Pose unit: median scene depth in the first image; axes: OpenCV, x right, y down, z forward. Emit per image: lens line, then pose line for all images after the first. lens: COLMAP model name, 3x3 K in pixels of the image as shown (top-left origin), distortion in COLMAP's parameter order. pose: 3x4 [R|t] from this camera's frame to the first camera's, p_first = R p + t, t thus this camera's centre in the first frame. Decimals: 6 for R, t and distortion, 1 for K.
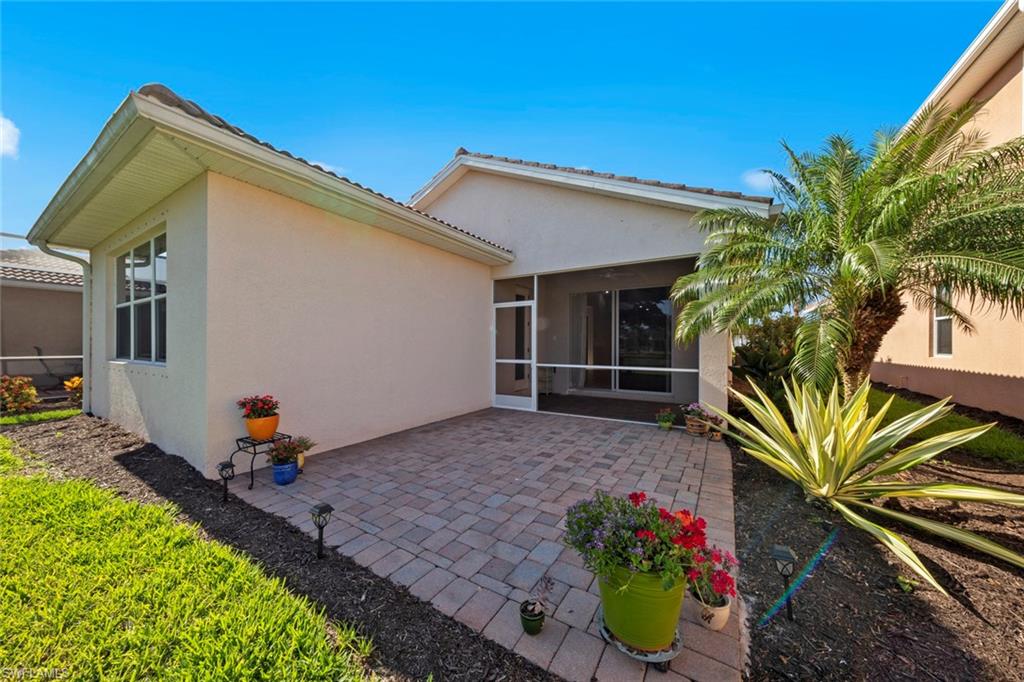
lens RADIAL K [[347.2, 0, 508.9], [0, 347.2, 344.2], [0, 0, 1]] dist [0.005752, -0.000002]
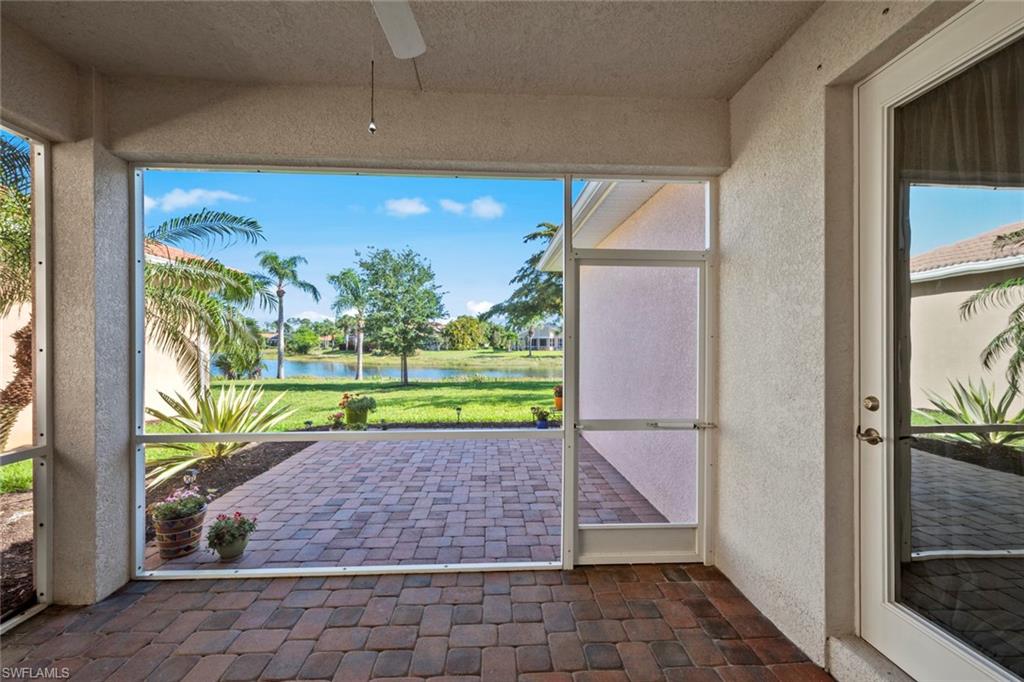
lens RADIAL K [[405.8, 0, 509.4], [0, 405.8, 343.9], [0, 0, 1]] dist [0.008186, -0.000148]
pose [[-0.822215, -0.002729, -0.569171, 0.578031], [-0.001512, 0.999995, -0.002611, -0.048789], [0.569175, -0.001287, -0.822215, 2.104519]]
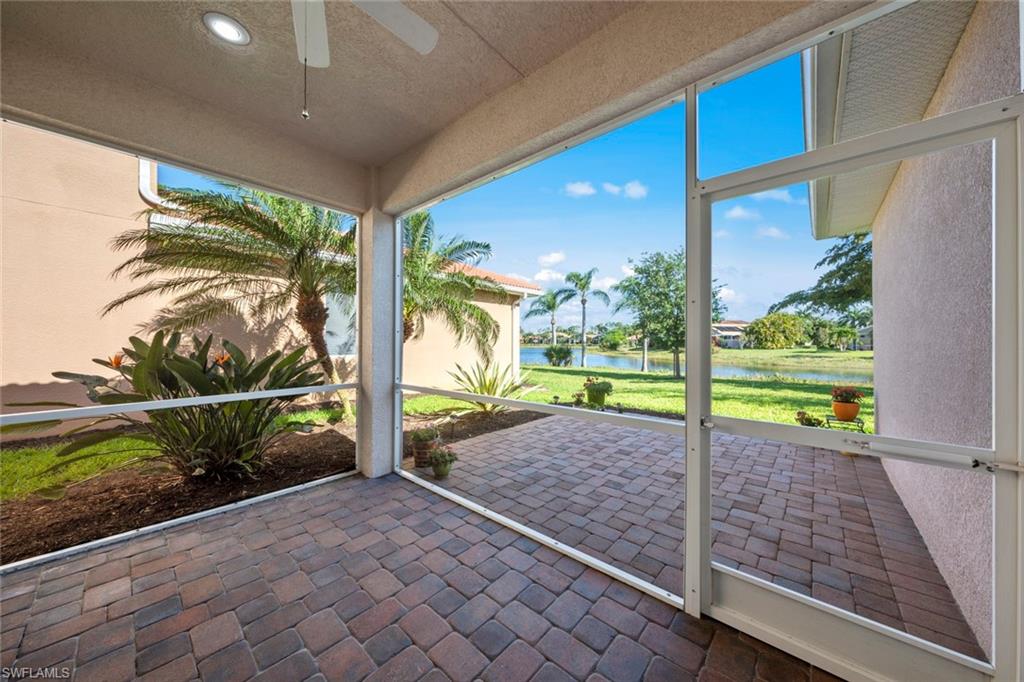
lens RADIAL K [[347.2, 0, 510.3], [0, 347.2, 339.1], [0, 0, 1]] dist [0.005752, -0.000002]
pose [[-0.986255, -0.002817, 0.165204, 0.270518], [-0.004631, 0.999933, -0.010597, -0.011271], [-0.165163, -0.011217, -0.986202, 2.069157]]
